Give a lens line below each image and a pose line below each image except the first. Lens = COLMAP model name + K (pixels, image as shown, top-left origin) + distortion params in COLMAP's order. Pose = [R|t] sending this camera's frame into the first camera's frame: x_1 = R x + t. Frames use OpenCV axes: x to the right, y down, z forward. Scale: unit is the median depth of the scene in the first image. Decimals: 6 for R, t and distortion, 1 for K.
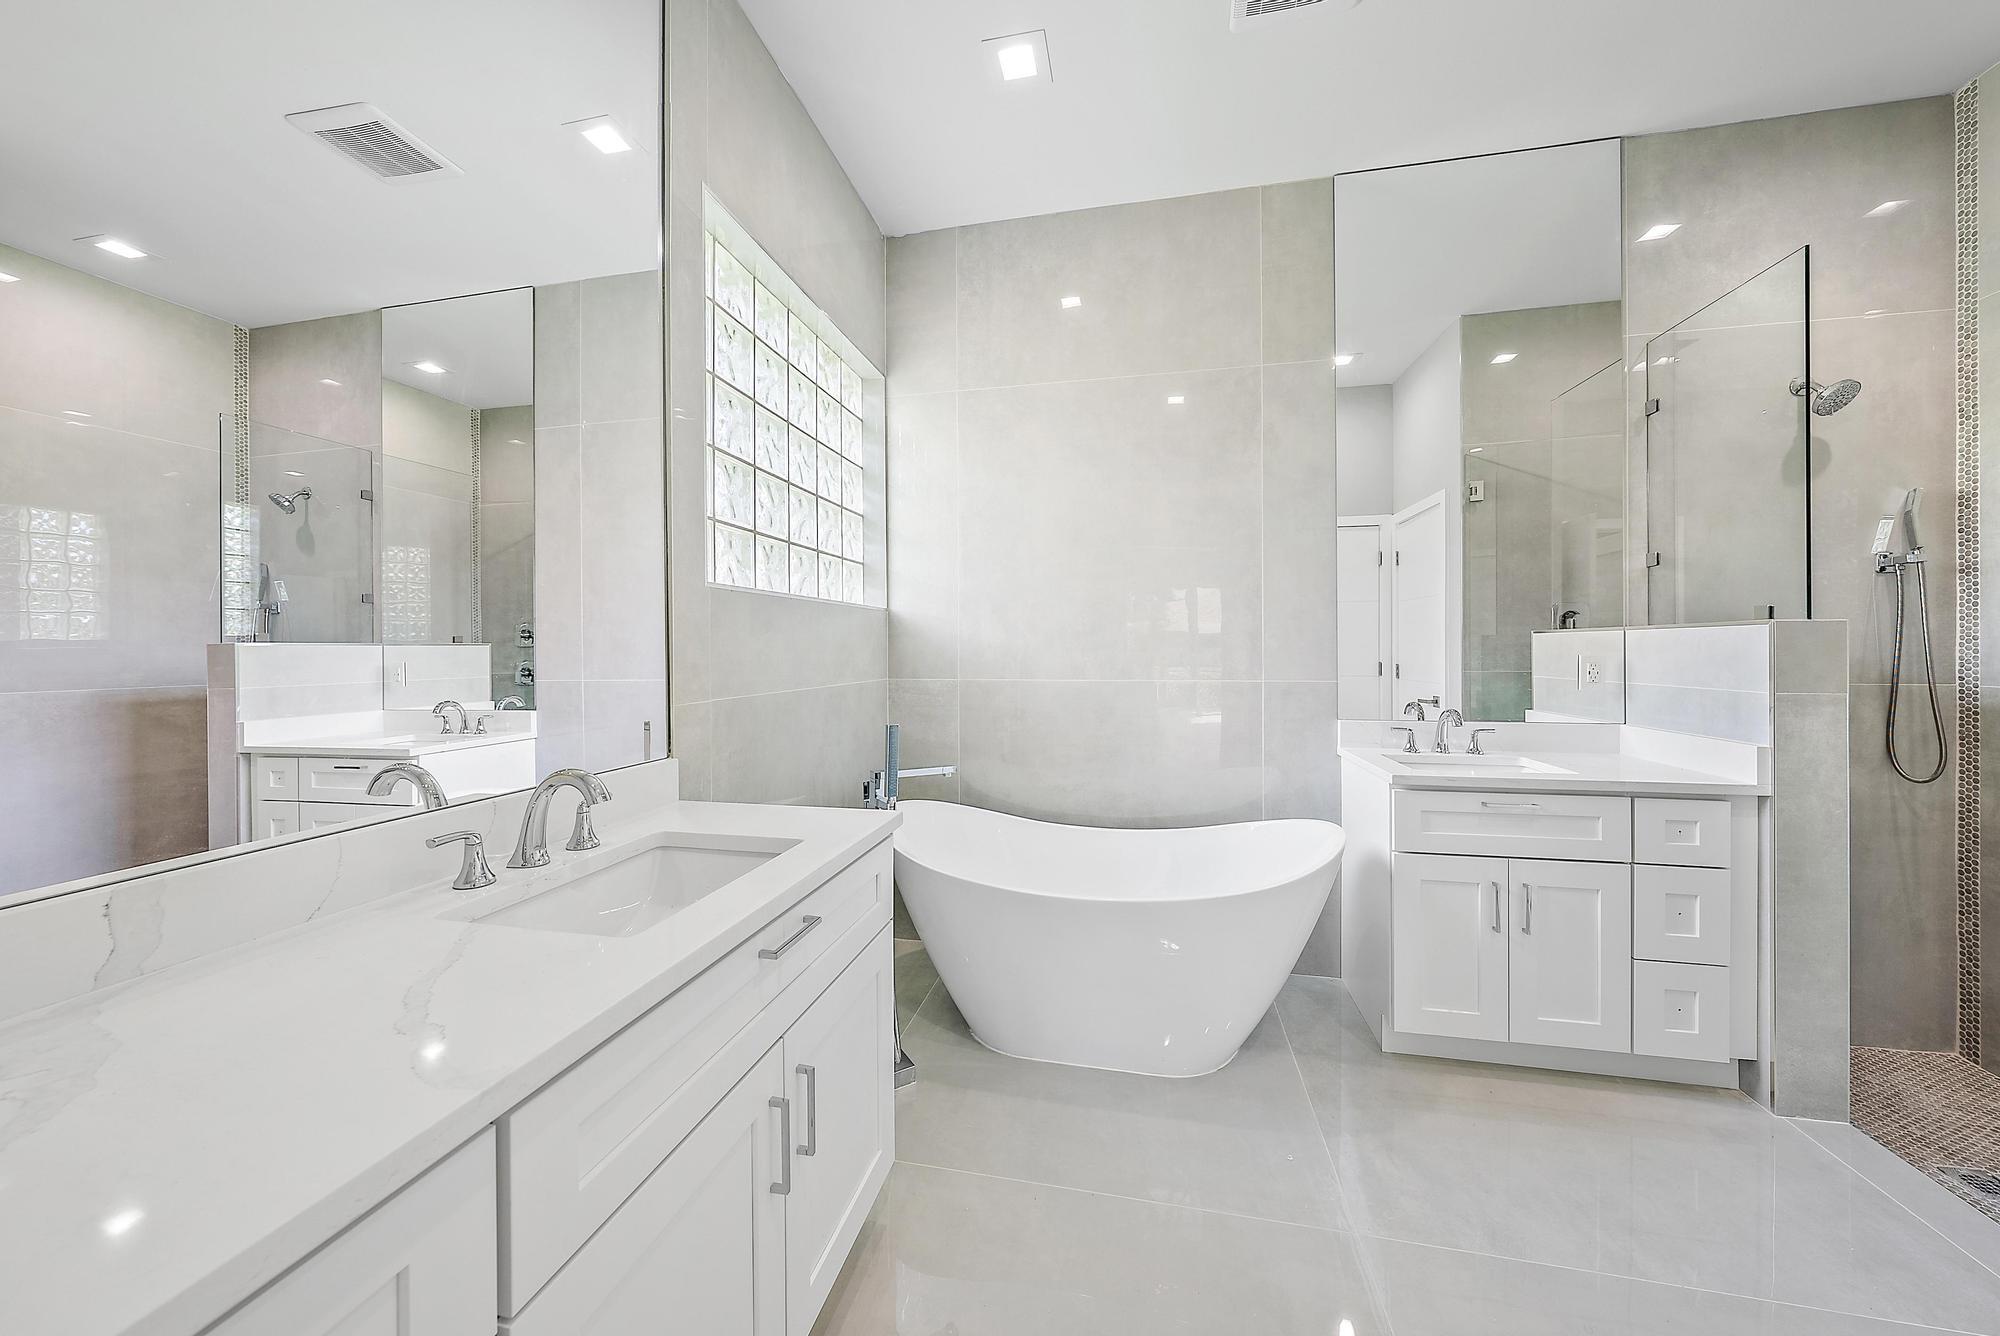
lens RADIAL K [[675.7, 0, 1015.4], [0, 675.7, 648.8], [0, 0, 1]] dist [0.002984, 0.000359]
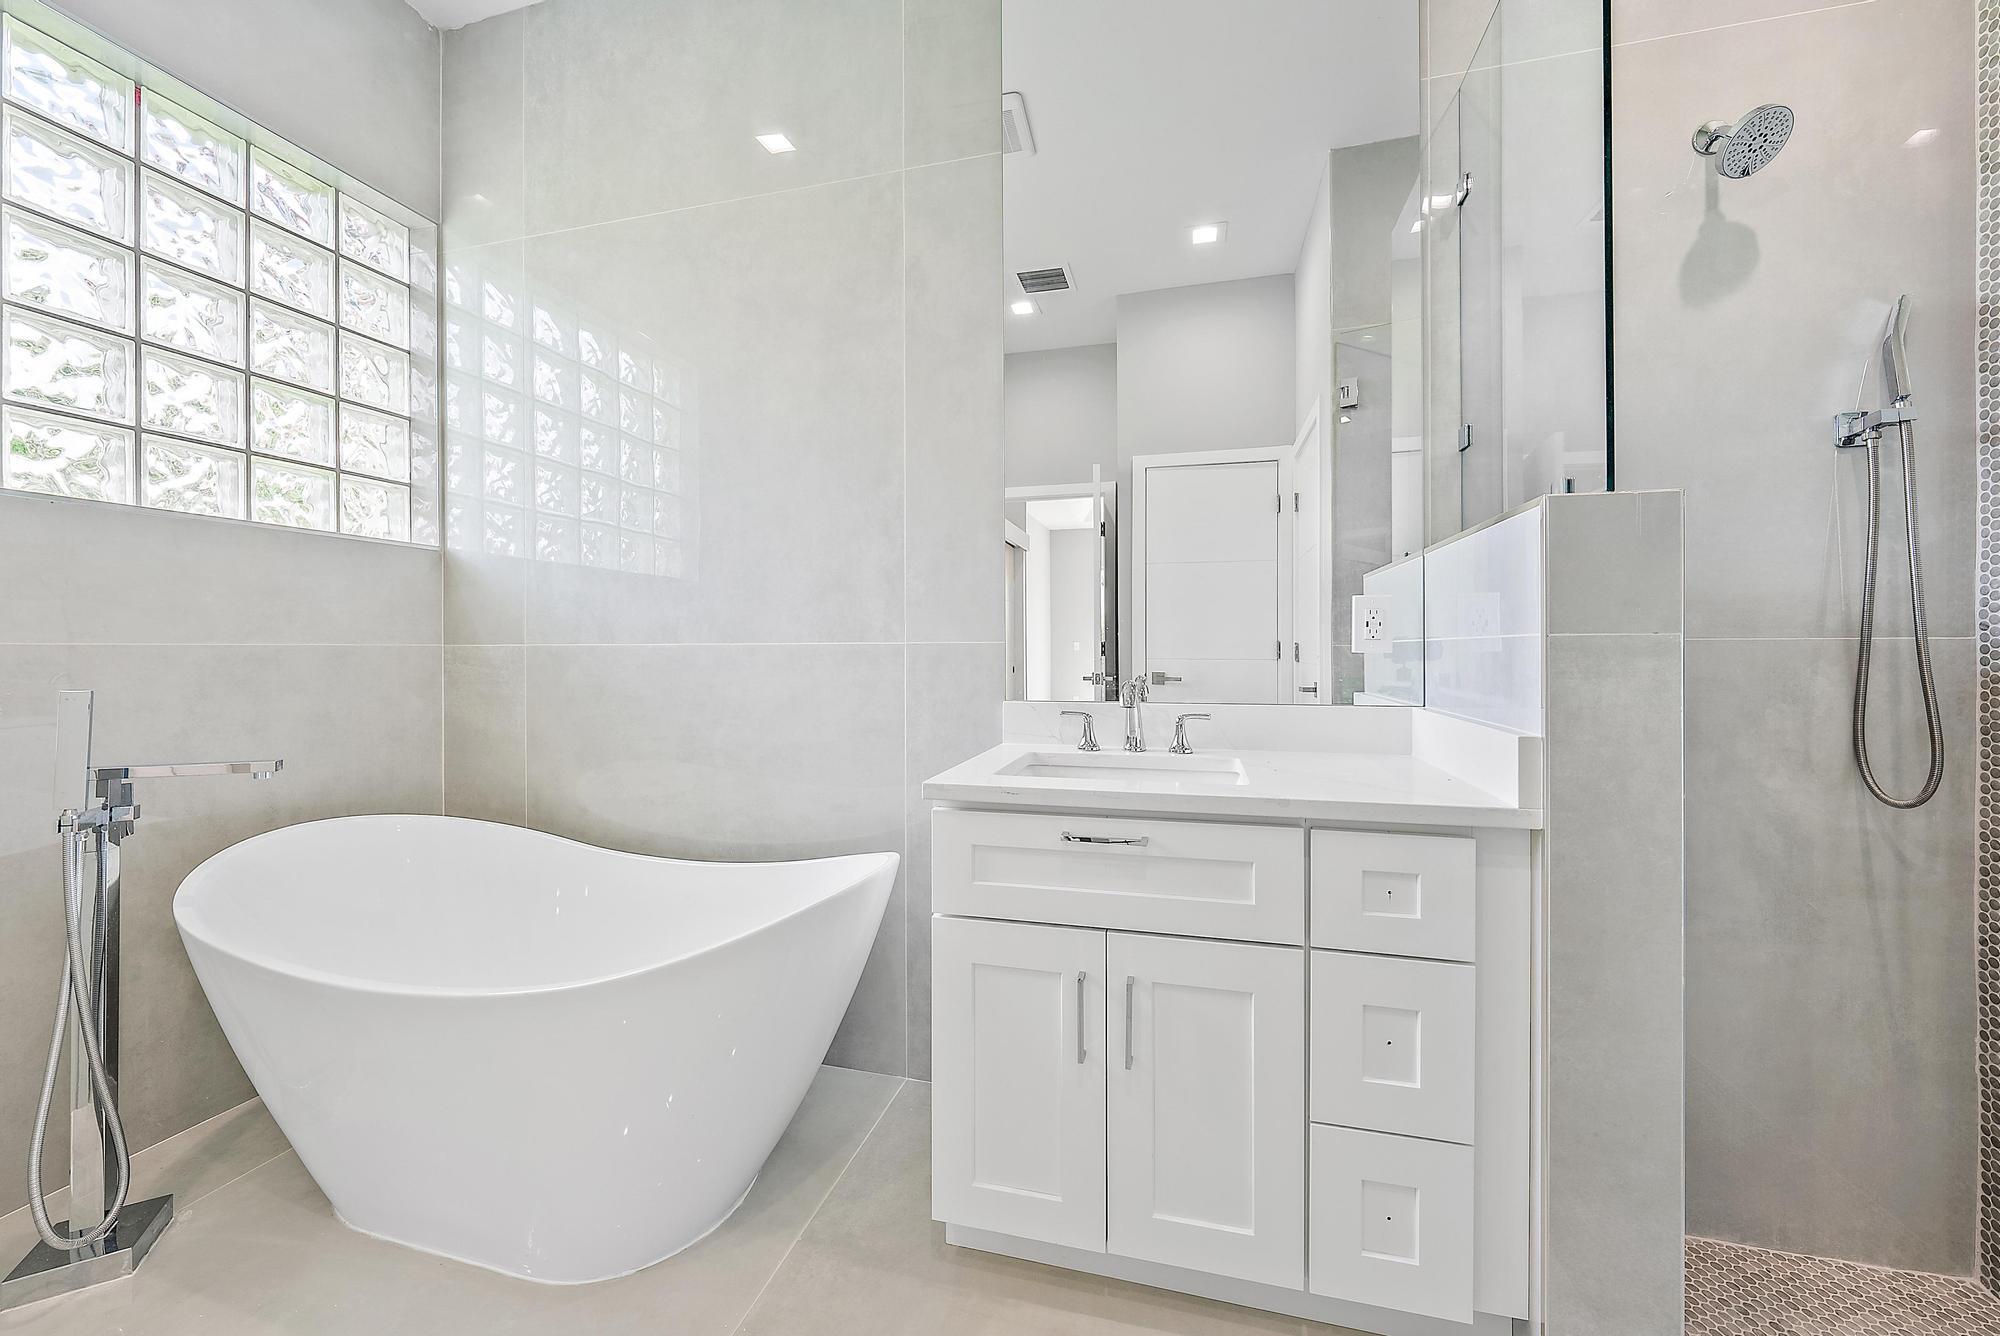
lens RADIAL K [[745.1, 0, 994.8], [0, 745.1, 647.7], [0, 0, 1]] dist [-0.001680, 0.000502]
pose [[0.998336, 0.001156, -0.057660, 0.580024], [-0.001202, 0.999999, -0.000770, 0.061500], [0.057659, 0.000838, 0.998336, 0.319079]]
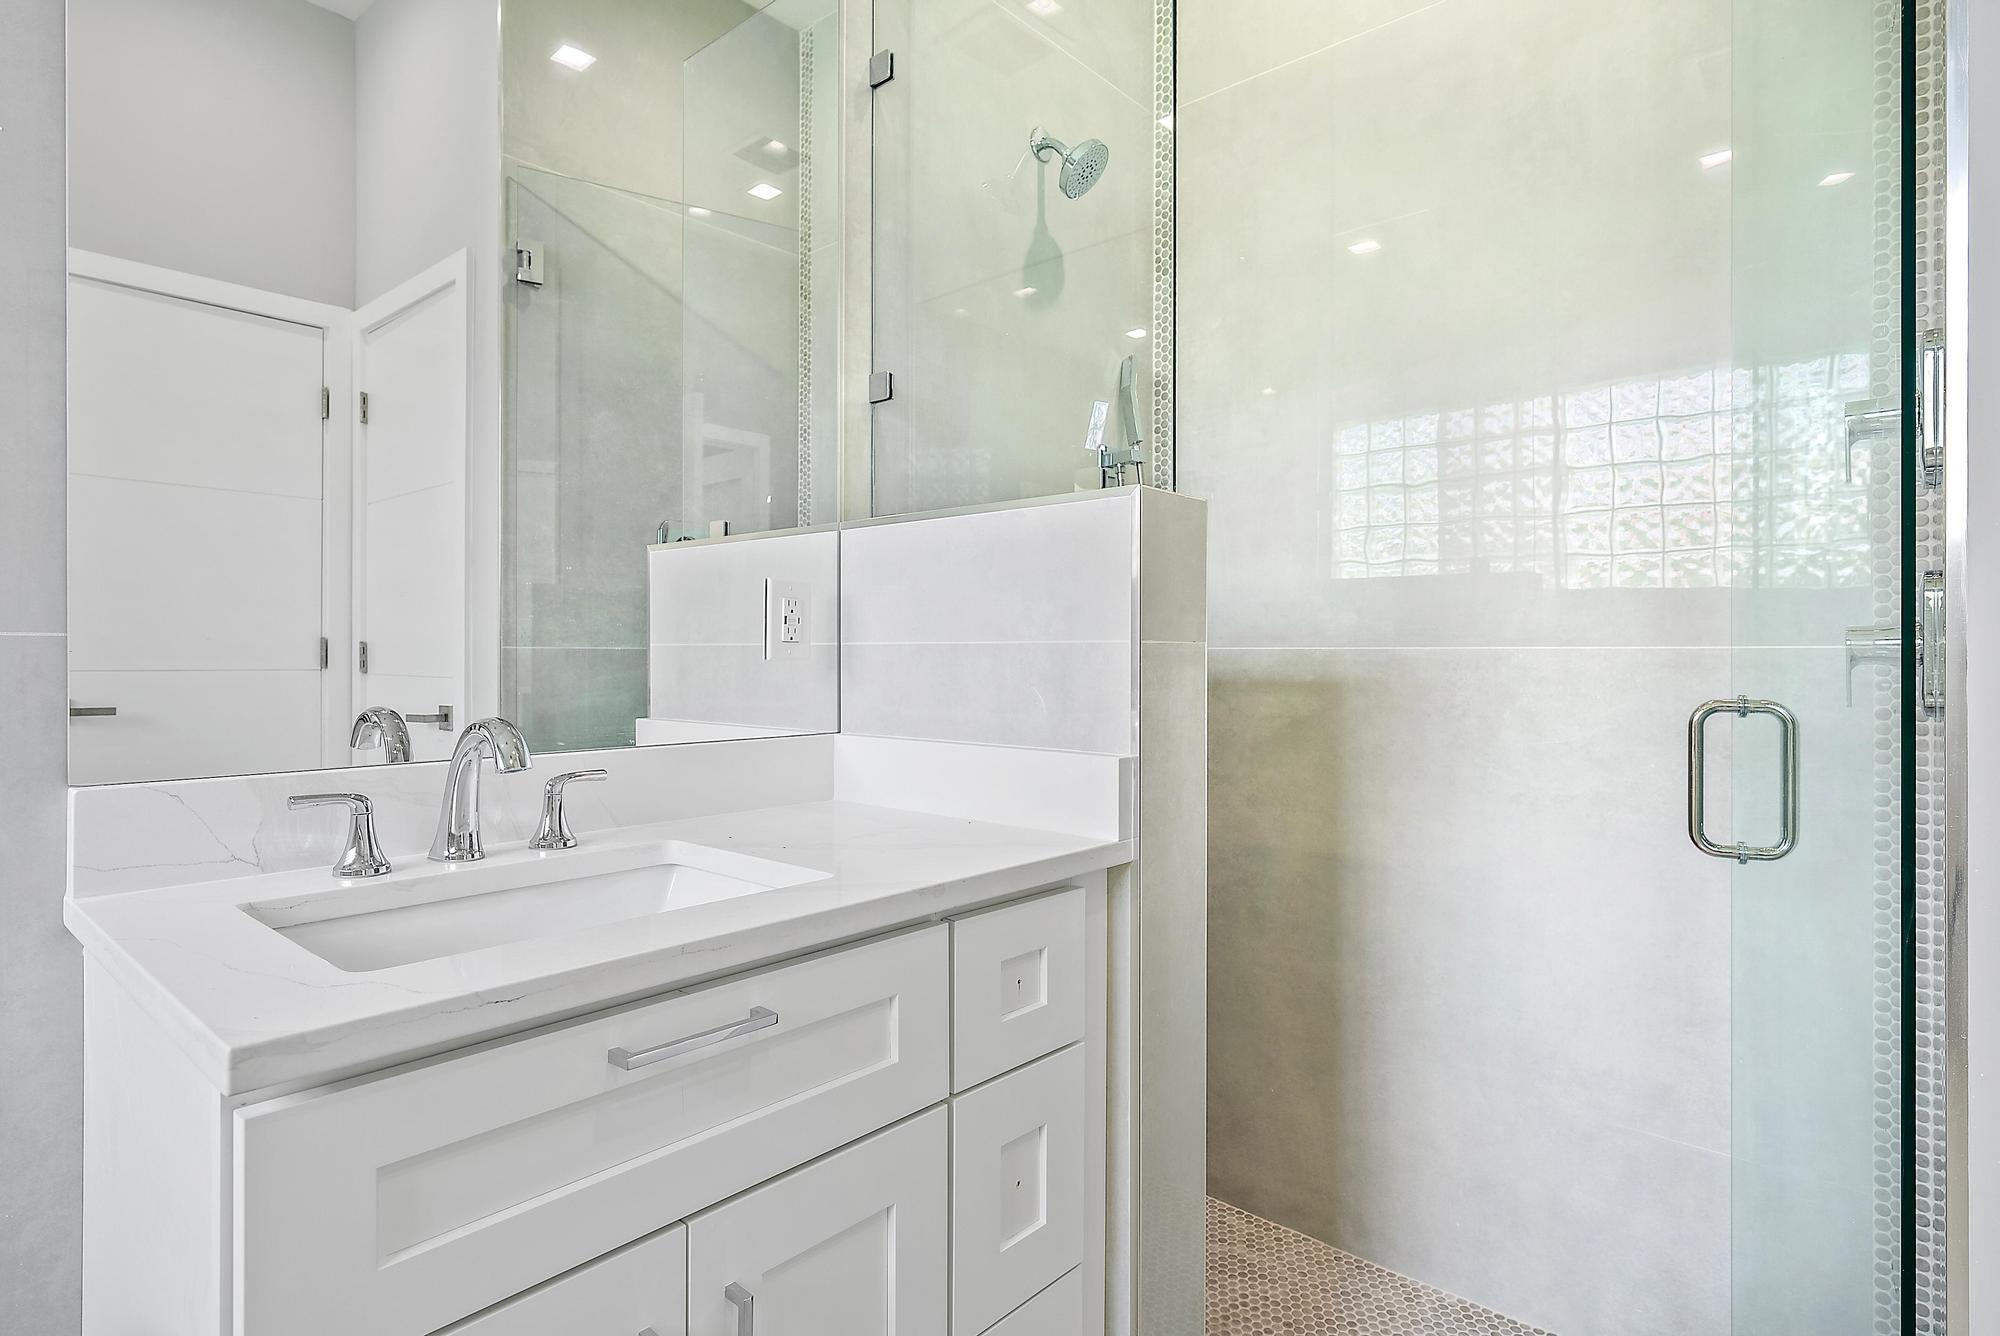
lens RADIAL K [[1046.3, 0, 1007.5], [0, 1046.3, 654.9], [0, 0, 1]] dist [0.006152, 0.000619]
pose [[0.497870, 0.004458, 0.867240, 0.357390], [-0.007456, 0.999972, -0.000860, 0.060760], [-0.867219, -0.006038, 0.497890, 0.576499]]
